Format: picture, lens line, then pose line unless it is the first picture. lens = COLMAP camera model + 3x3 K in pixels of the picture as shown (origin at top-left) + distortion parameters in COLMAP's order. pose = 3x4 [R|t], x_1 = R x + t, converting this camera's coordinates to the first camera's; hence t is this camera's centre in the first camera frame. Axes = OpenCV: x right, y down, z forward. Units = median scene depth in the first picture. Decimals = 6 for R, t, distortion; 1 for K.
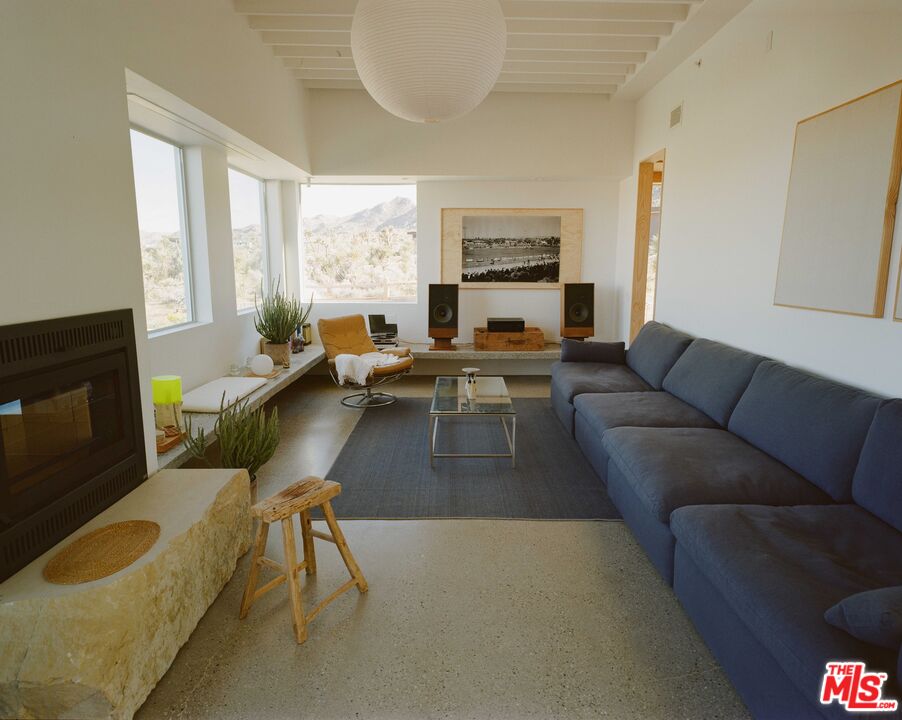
lens RADIAL K [[563.2, 0, 451.0], [0, 563.2, 360.0], [0, 0, 1]] dist [0.012379, -0.003392]
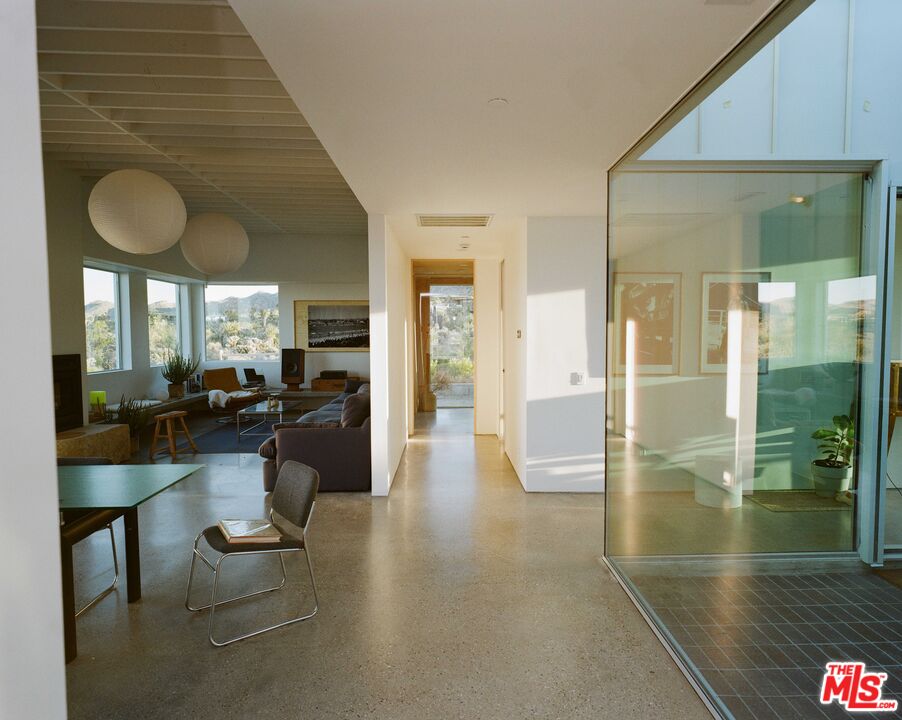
lens RADIAL K [[593.9, 0, 453.3], [0, 593.9, 367.9], [0, 0, 1]] dist [0.022041, 0.000719]
pose [[0.999606, -0.007306, 0.027112, 0.375109], [0.010400, 0.993216, -0.115816, 0.109232], [-0.026082, 0.116052, 0.992901, -0.617071]]
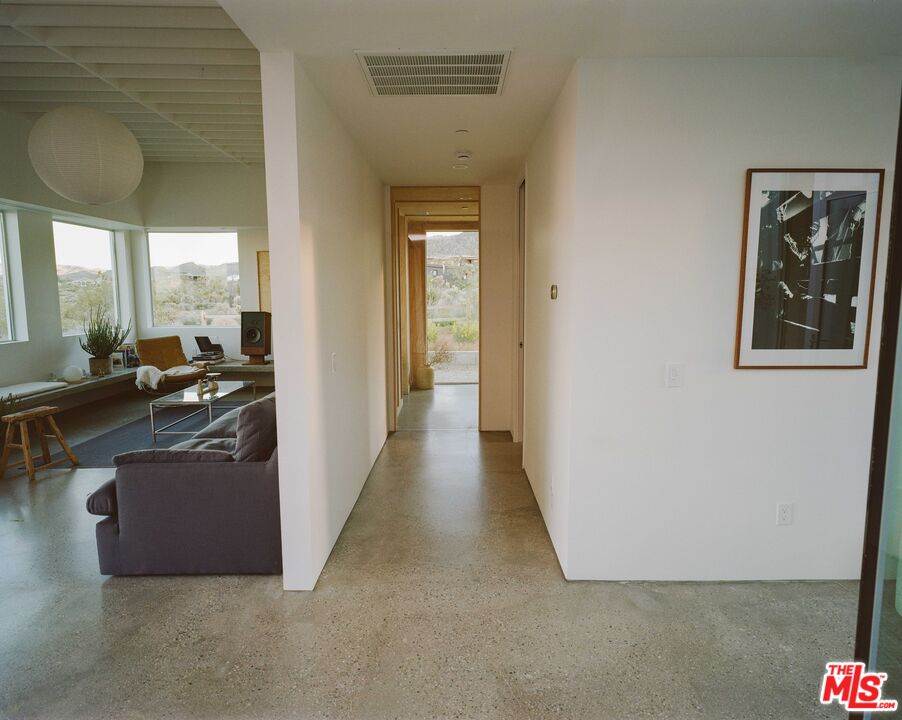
lens RADIAL K [[563.2, 0, 451.0], [0, 563.2, 360.0], [0, 0, 1]] dist [0.012379, -0.003392]
pose [[0.999961, -0.008709, 0.001689, 0.407483], [0.008789, 0.998450, -0.054964, 0.042905], [-0.001208, 0.054976, 0.998487, -0.232950]]
